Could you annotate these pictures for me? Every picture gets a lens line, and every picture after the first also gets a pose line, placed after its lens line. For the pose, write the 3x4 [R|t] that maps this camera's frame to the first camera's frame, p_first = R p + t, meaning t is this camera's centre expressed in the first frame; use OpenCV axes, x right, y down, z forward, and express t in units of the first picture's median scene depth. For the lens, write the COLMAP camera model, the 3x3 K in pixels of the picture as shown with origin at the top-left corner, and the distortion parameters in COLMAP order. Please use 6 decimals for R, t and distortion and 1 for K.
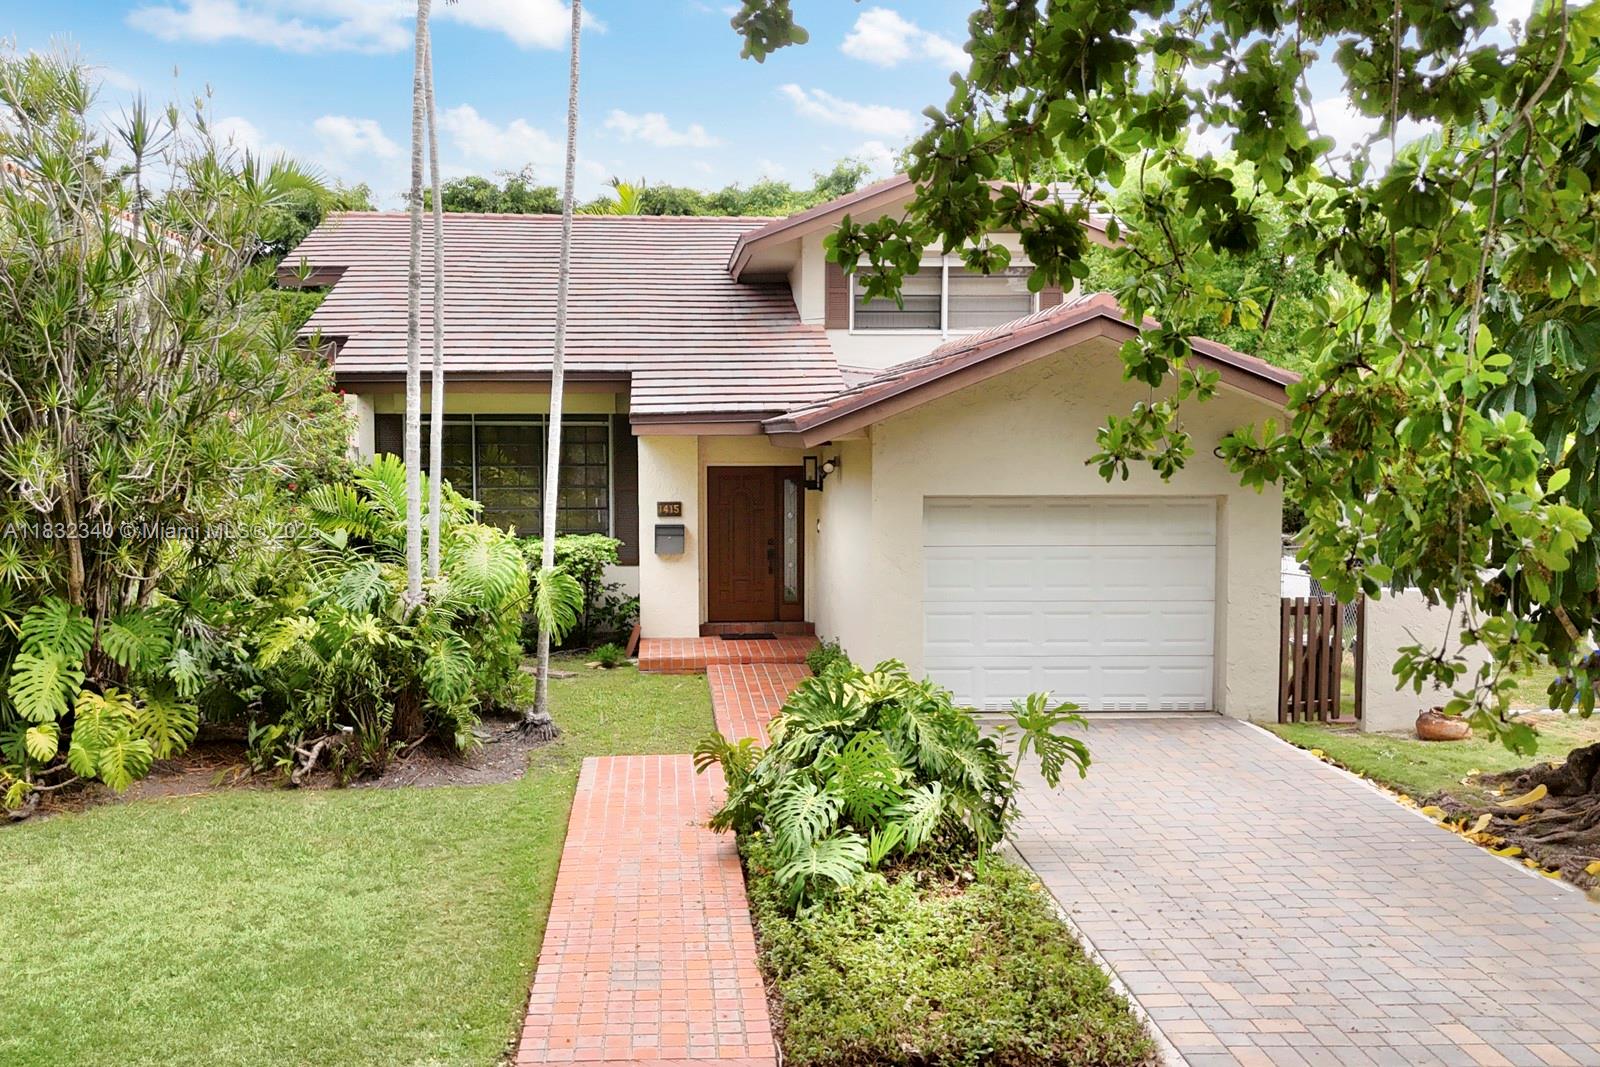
lens RADIAL K [[1423.9, 0, 800.0], [0, 1423.9, 533.5], [0, 0, 1]] dist [0.077459, -0.084854]
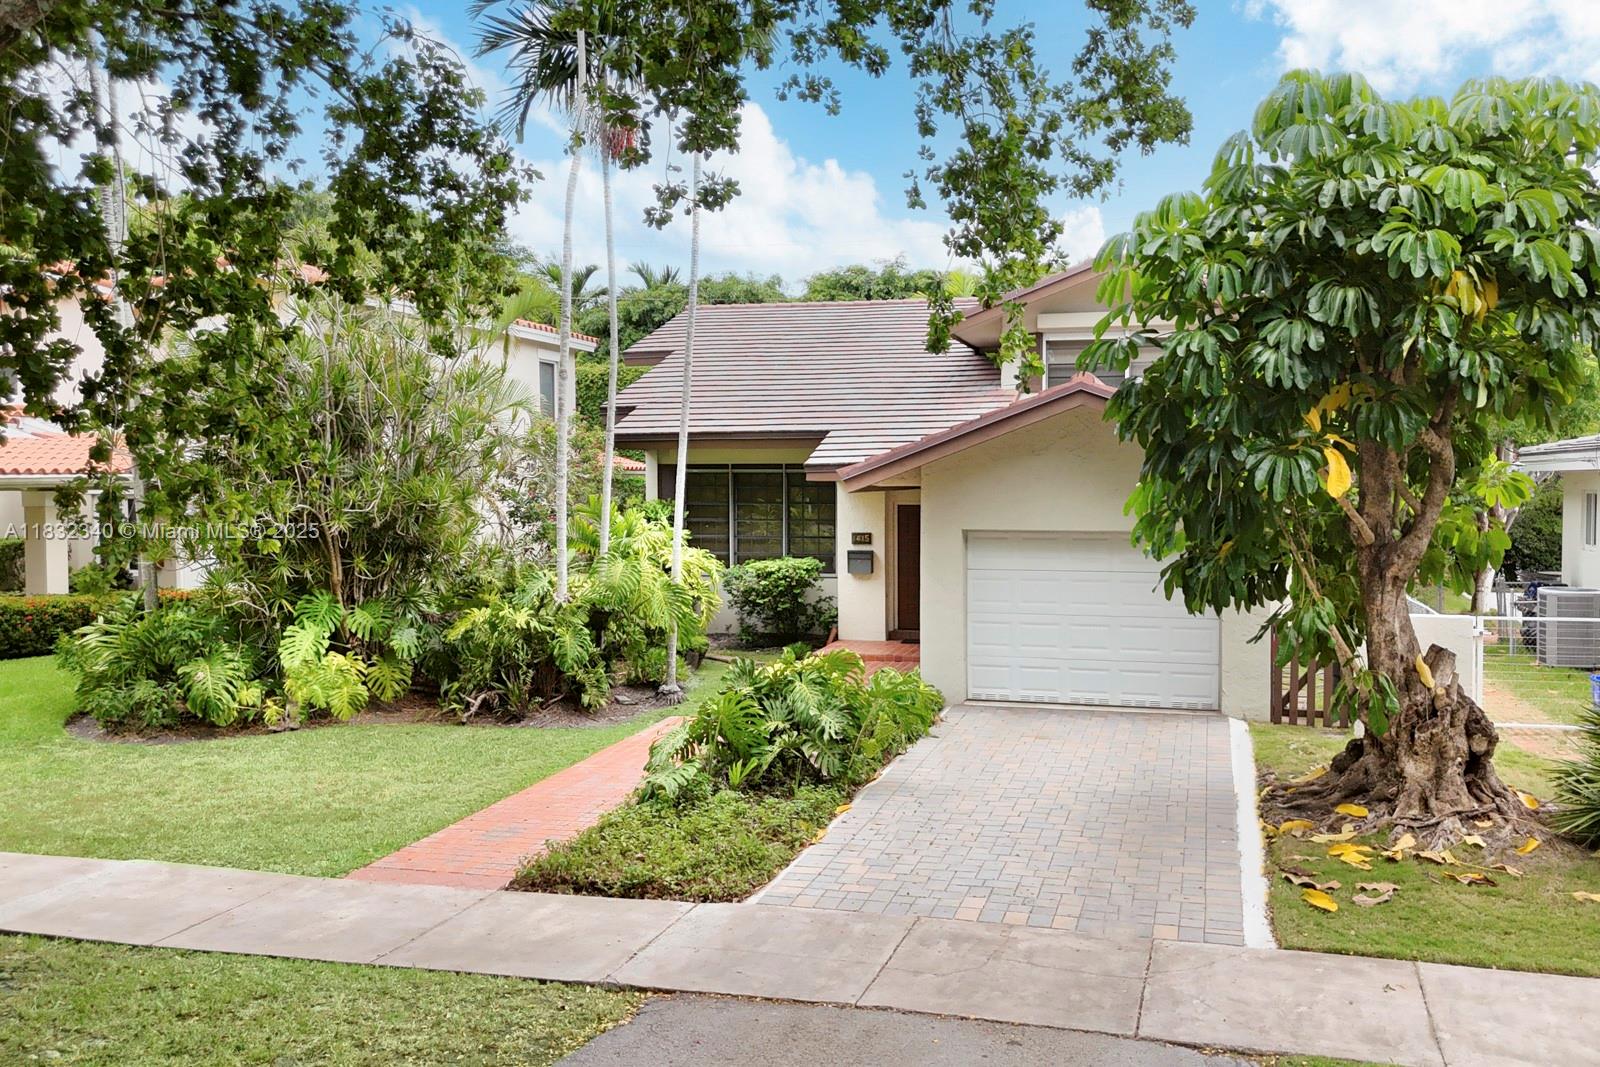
lens RADIAL K [[1283.3, 0, 919.0], [0, 1283.3, 522.6], [0, 0, 1]] dist [0.046603, -0.013256]
pose [[0.968973, 0.009542, -0.246982, 0.401193], [-0.017171, 0.999439, -0.028755, 0.001310], [0.246569, 0.032103, 0.968593, -0.156541]]
